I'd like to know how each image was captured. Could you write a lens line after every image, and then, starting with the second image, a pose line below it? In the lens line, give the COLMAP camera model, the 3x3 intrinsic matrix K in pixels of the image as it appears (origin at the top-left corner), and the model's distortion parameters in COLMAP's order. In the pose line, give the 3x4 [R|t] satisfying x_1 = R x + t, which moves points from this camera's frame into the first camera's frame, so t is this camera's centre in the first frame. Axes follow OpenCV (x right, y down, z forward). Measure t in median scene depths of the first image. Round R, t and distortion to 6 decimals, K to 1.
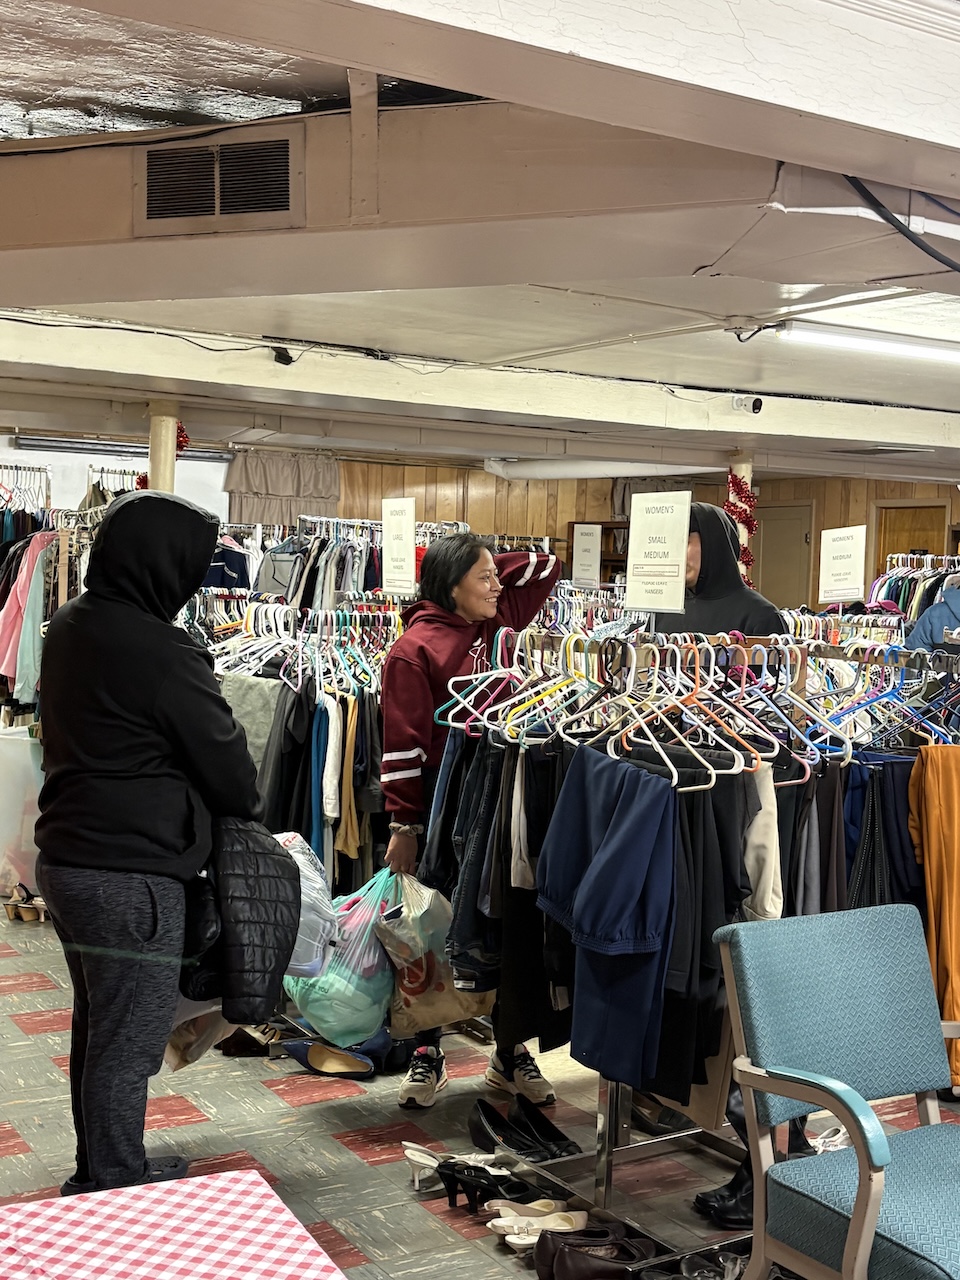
lens RADIAL K [[1585.0, 0, 480.0], [0, 1585.0, 640.0], [0, 0, 1]] dist [0.077005, -0.002695]
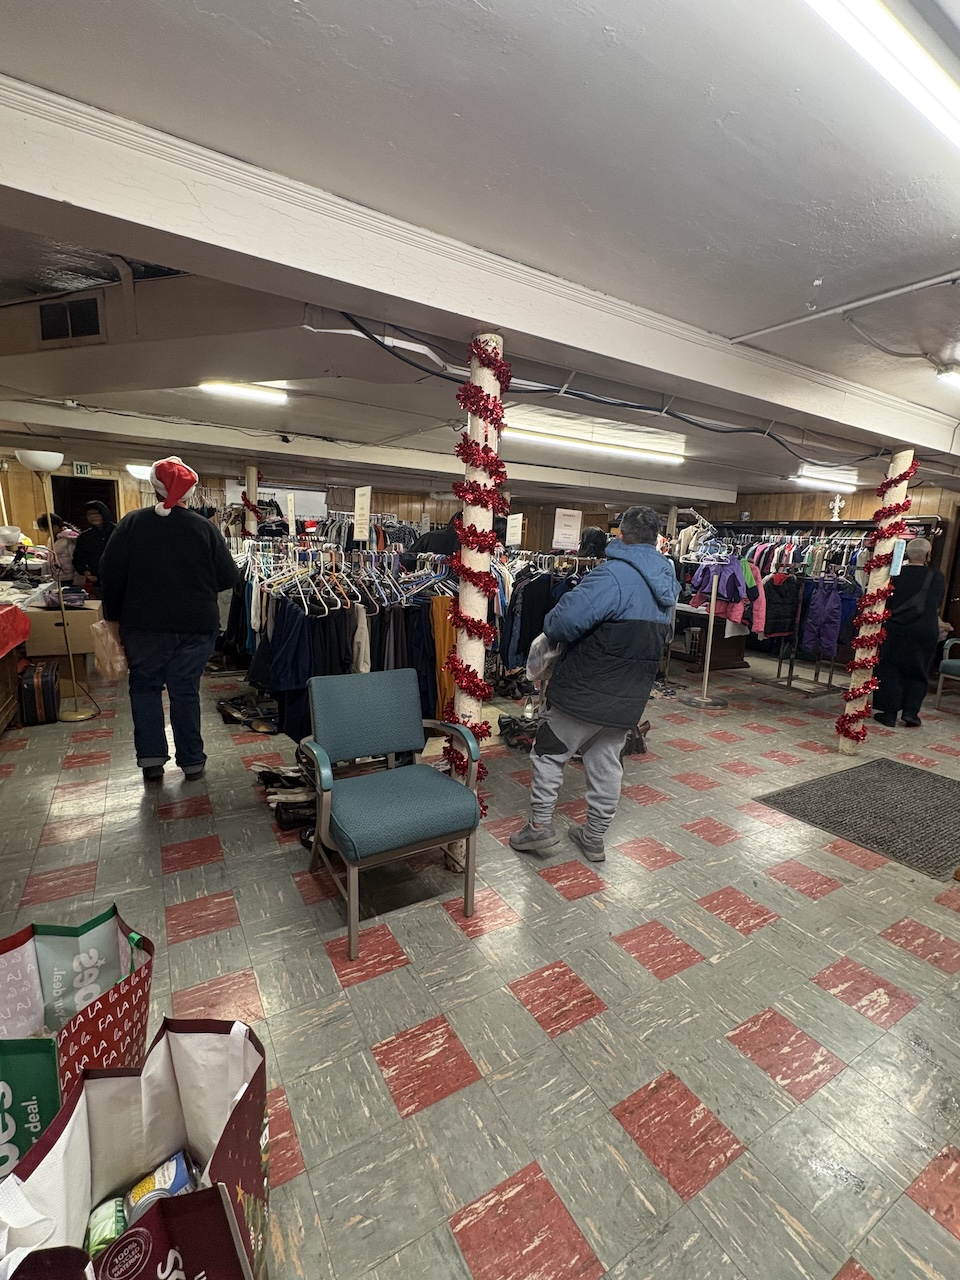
lens RADIAL K [[571.2, 0, 480.0], [0, 571.2, 640.0], [0, 0, 1]] dist [0.000720, 0.000135]
pose [[0.999881, 0.012958, -0.008350, 0.197937], [-0.011814, 0.992097, 0.124919, 0.013074], [0.009903, -0.124806, 0.992132, 0.113549]]
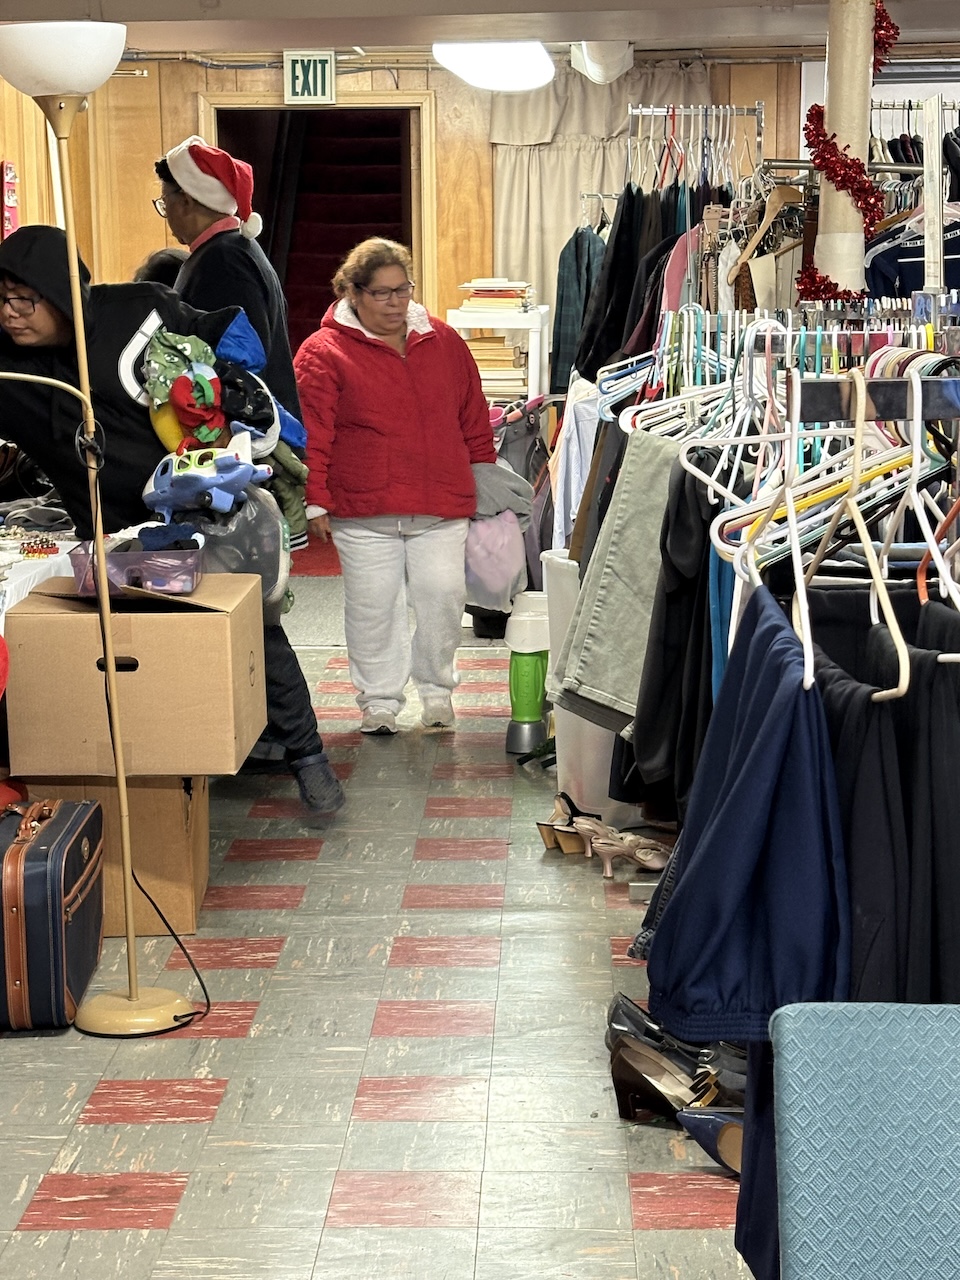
lens RADIAL K [[2510.5, 0, 480.0], [0, 2510.5, 640.0], [0, 0, 1]] dist [0.162976, -0.247261]
pose [[0.834187, 0.041518, -0.549916, 0.234920], [0.008462, 0.996081, 0.088039, 0.008294], [0.551417, -0.078095, 0.830567, 0.194534]]
